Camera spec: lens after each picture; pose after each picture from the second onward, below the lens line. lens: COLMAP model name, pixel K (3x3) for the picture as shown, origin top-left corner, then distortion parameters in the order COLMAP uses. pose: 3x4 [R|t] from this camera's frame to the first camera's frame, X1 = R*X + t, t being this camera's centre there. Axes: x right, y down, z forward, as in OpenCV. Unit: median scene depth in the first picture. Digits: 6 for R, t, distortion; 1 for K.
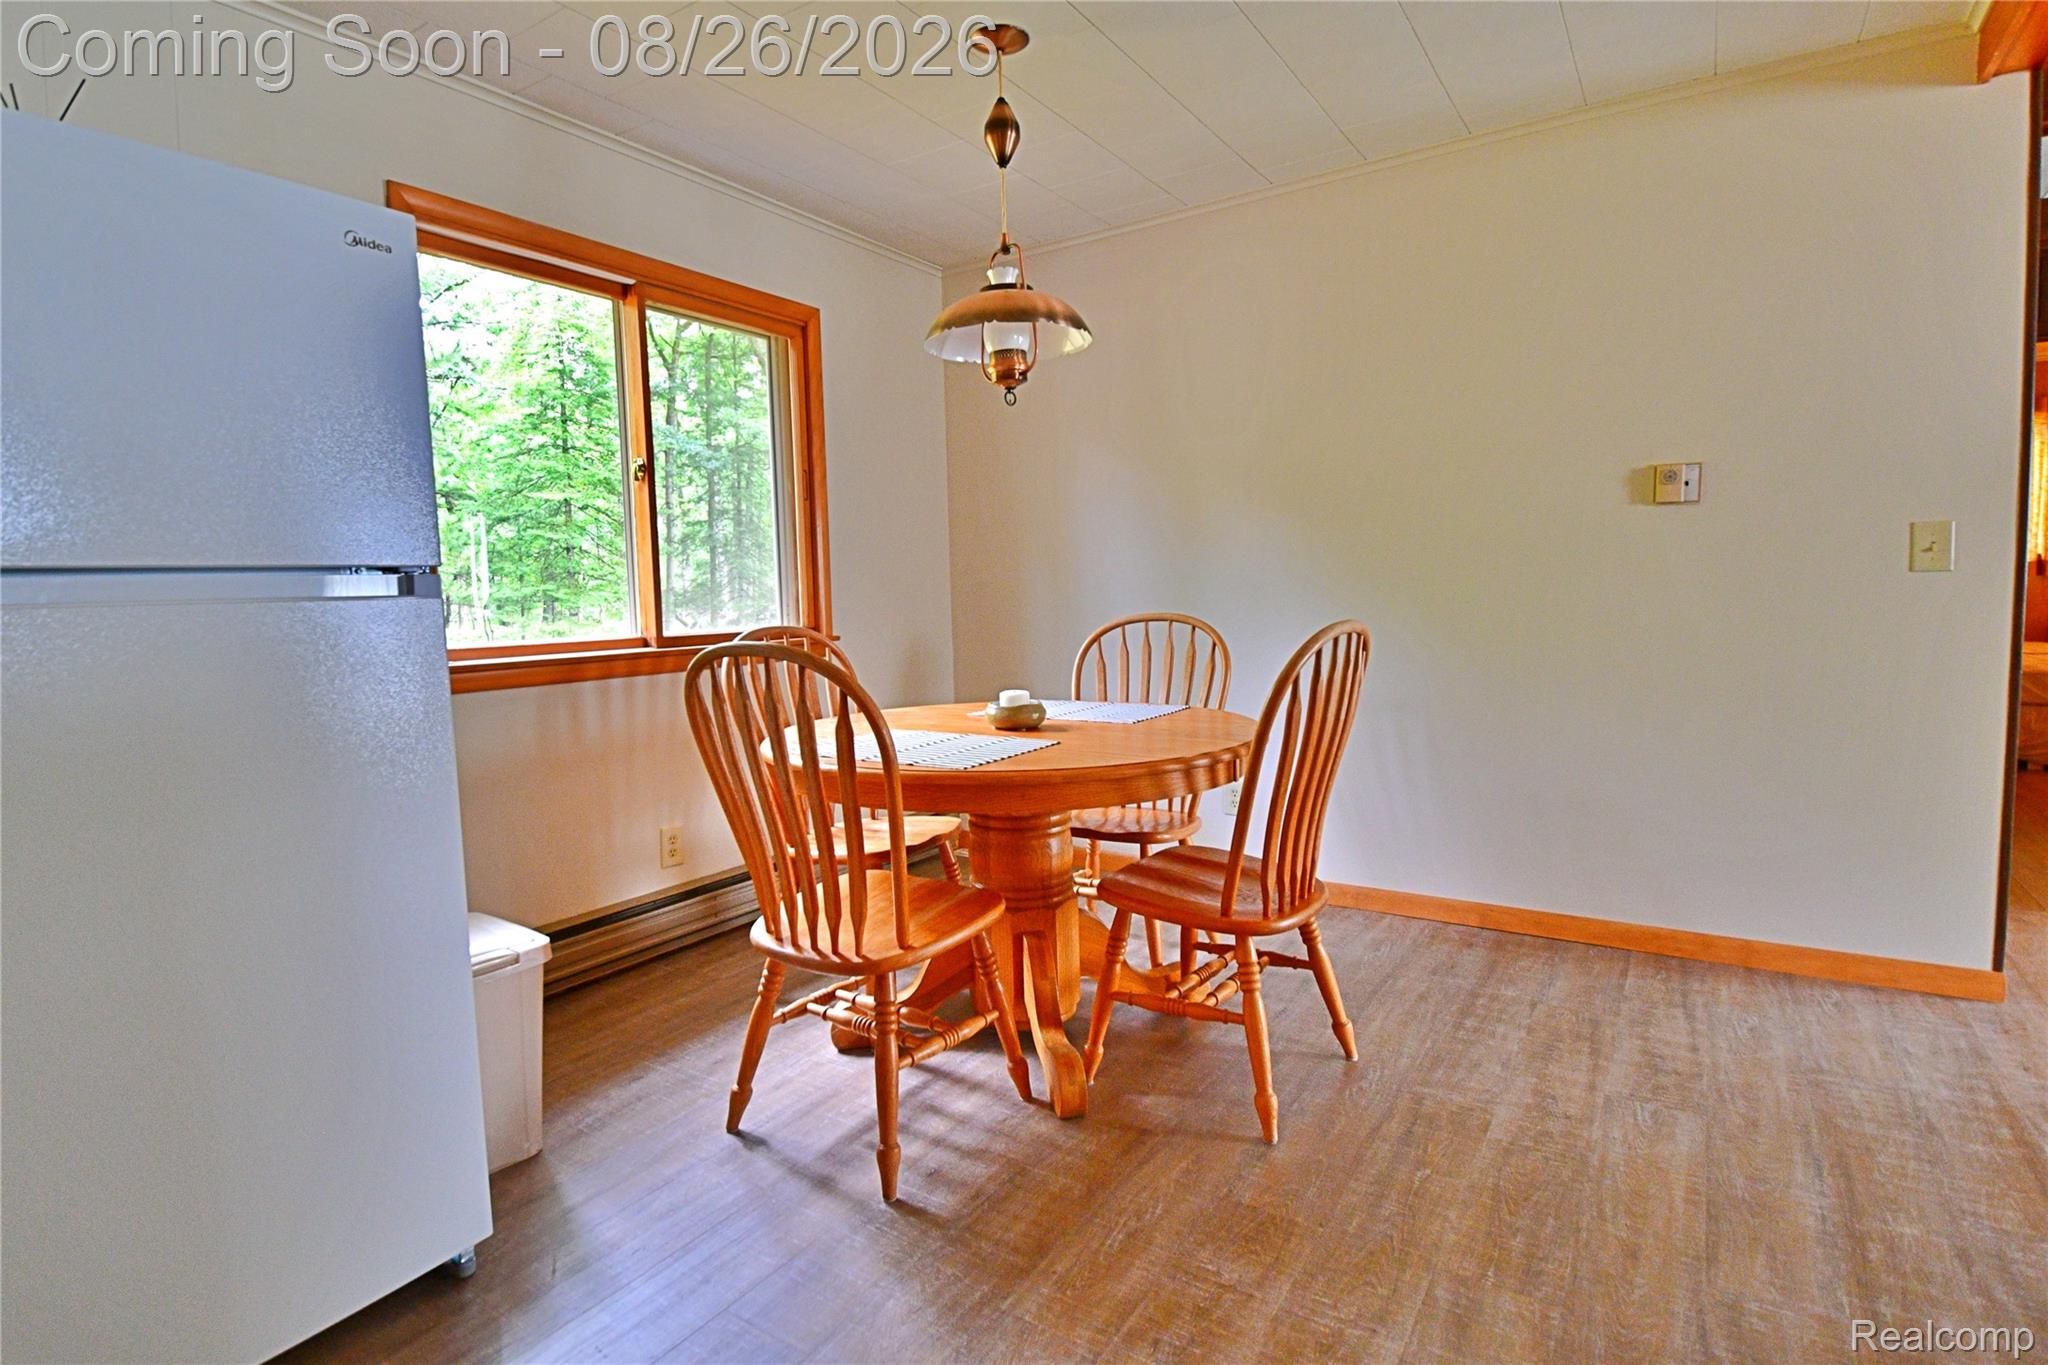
lens RADIAL K [[1047.3, 0, 1020.1], [0, 1047.3, 681.7], [0, 0, 1]] dist [0.000637, -0.010219]
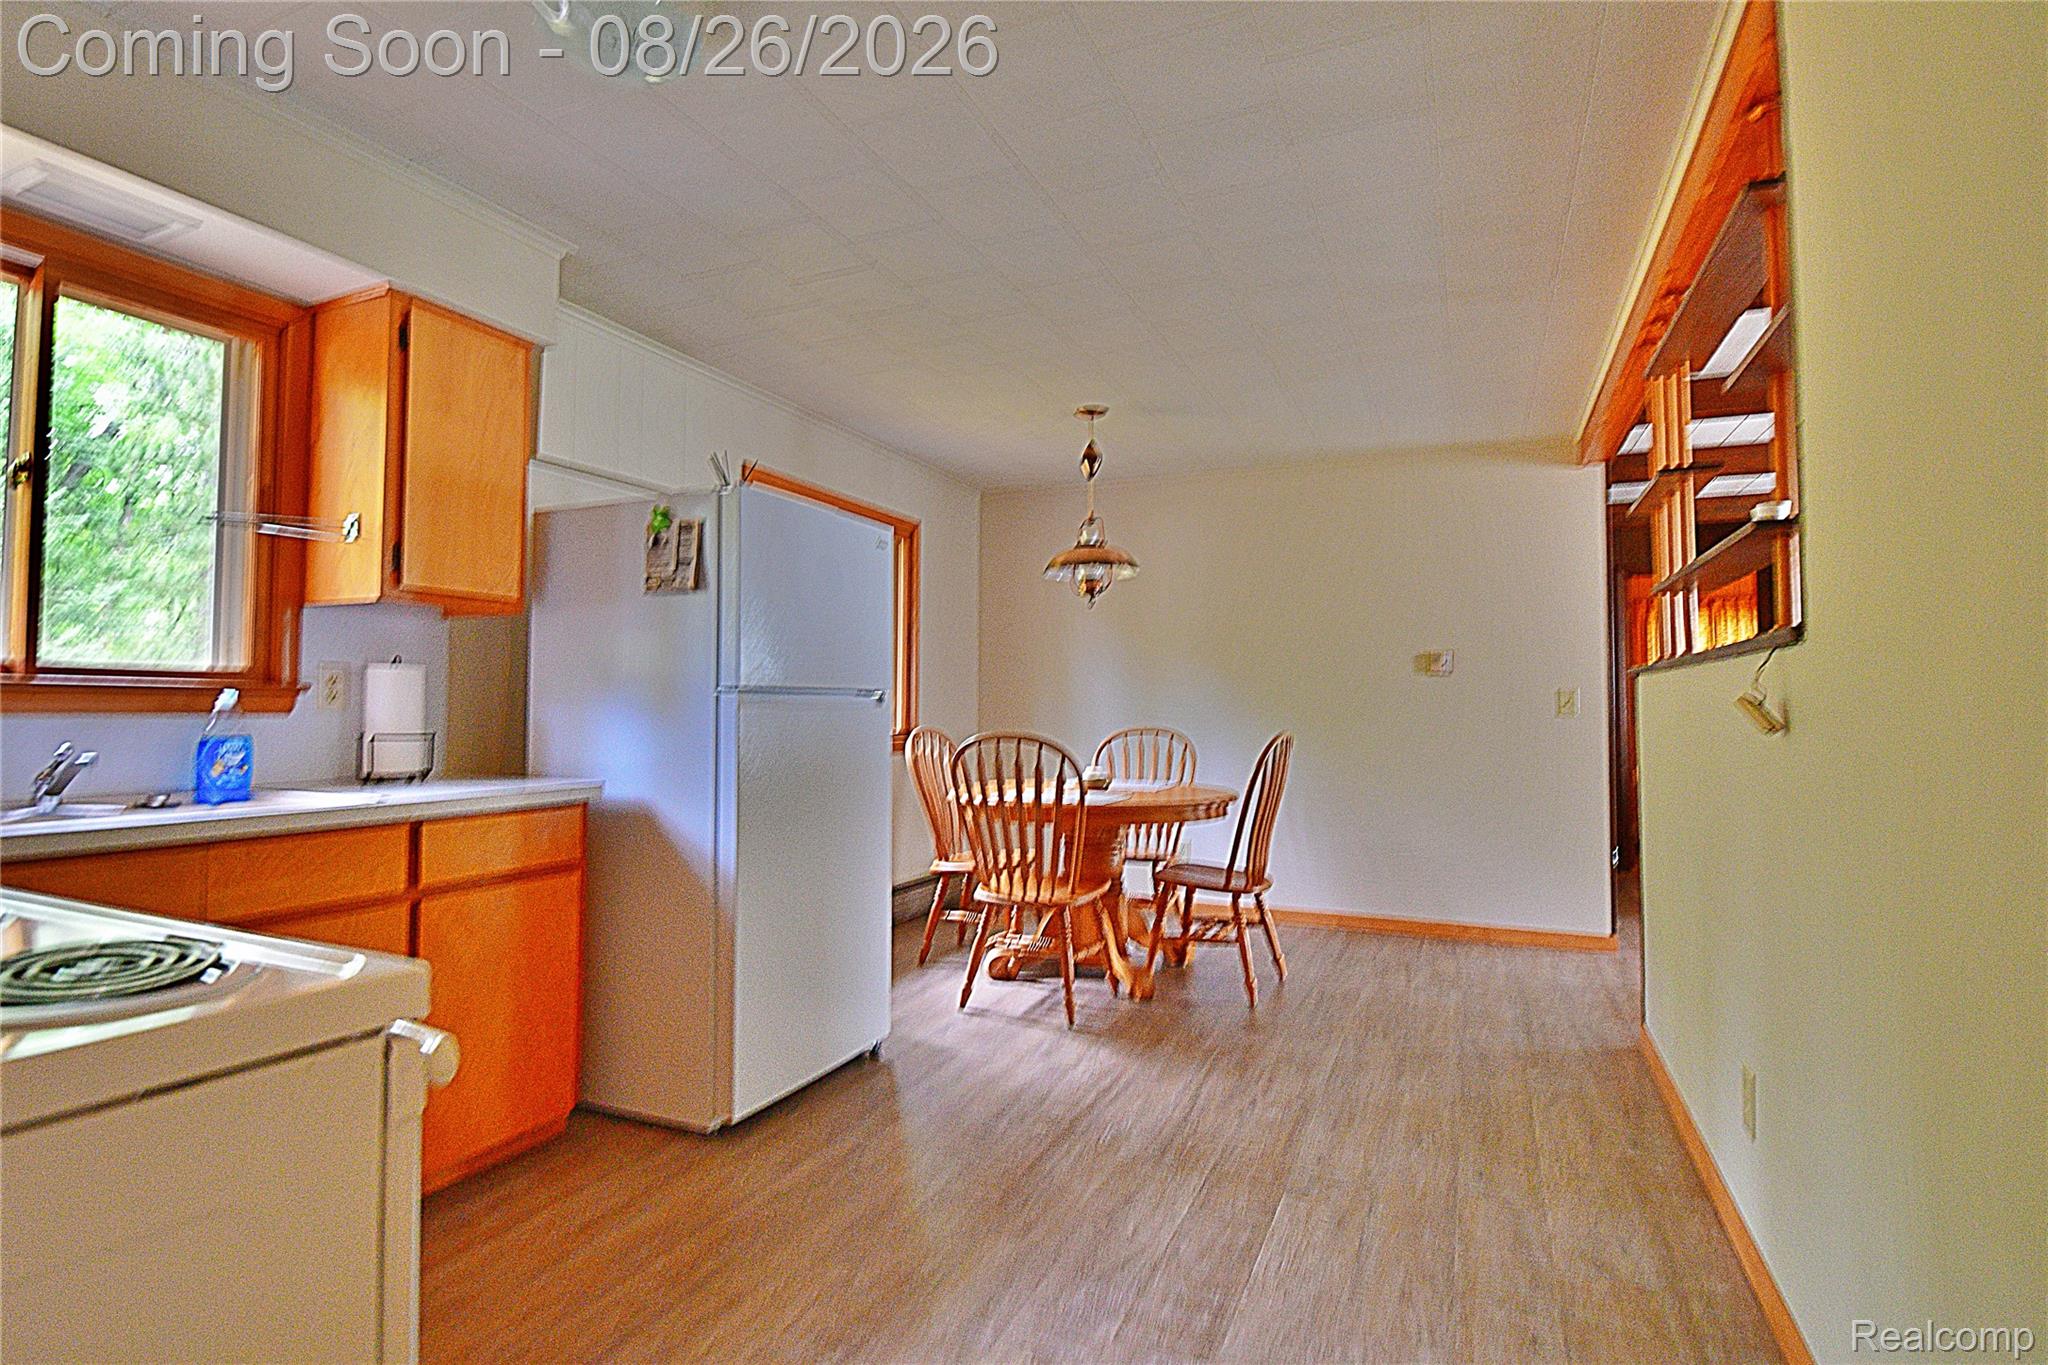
lens RADIAL K [[1047.3, 0, 1018.1], [0, 1047.3, 678.3], [0, 0, 1]] dist [0.000637, -0.010219]
pose [[0.985718, 0.034837, 0.164762, -0.430701], [-0.015194, 0.992776, -0.119015, 0.069053], [-0.167718, 0.114812, 0.979127, -0.717346]]
